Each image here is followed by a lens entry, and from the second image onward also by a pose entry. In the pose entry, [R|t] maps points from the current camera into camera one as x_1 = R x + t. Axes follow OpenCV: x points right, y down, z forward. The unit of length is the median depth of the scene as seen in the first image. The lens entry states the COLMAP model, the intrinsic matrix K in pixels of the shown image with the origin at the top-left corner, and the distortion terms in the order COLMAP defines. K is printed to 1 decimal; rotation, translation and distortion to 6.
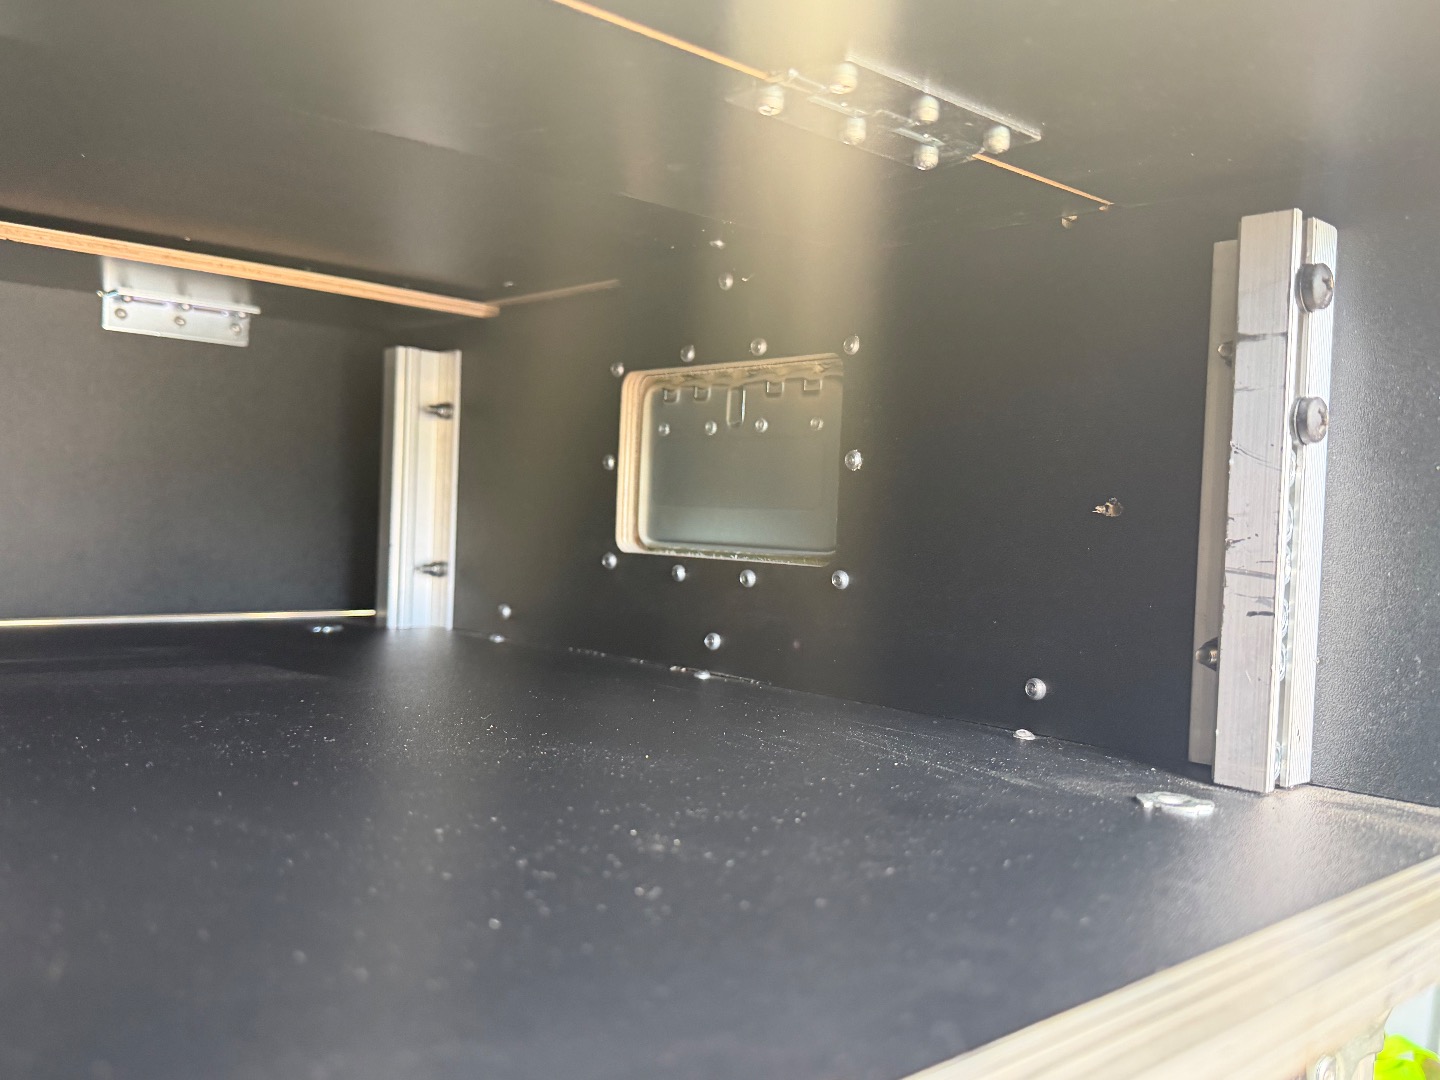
lens RADIAL K [[1235.6, 0, 720.0], [0, 1235.6, 540.0], [0, 0, 1]] dist [0.065013, -0.003337]
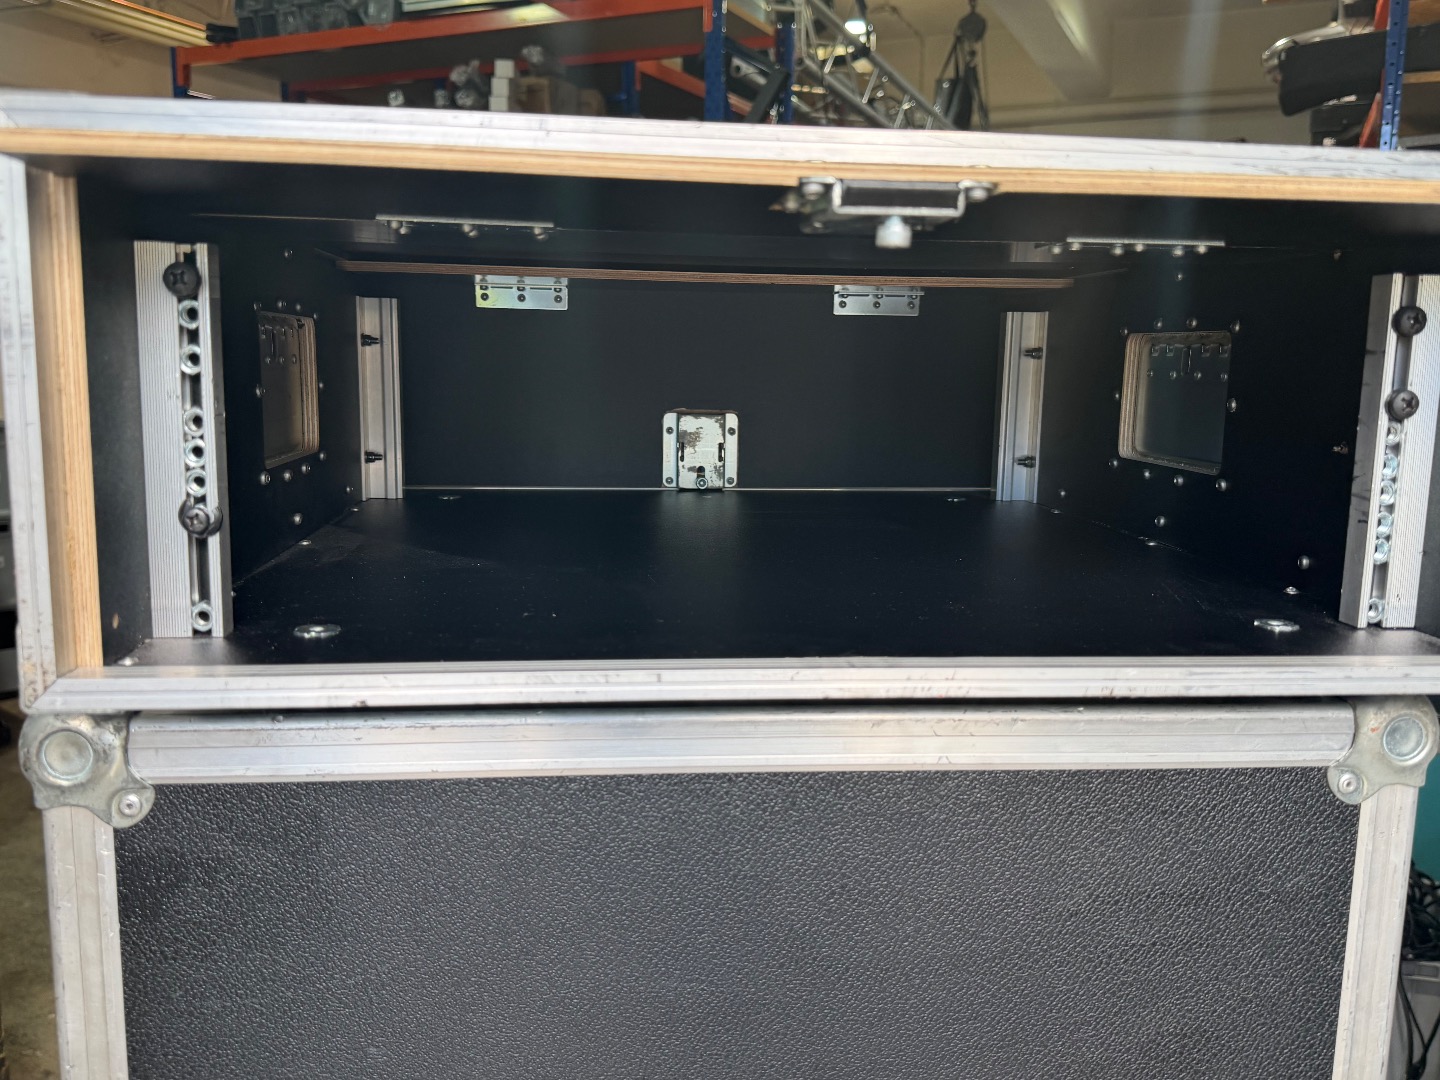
lens RADIAL K [[1235.6, 0, 720.0], [0, 1235.6, 540.0], [0, 0, 1]] dist [0.065013, -0.003337]
pose [[0.803994, 0.065497, -0.591020, 0.376012], [0.002323, 0.993562, 0.113268, -0.055151], [0.594633, -0.092439, 0.798665, -0.431886]]
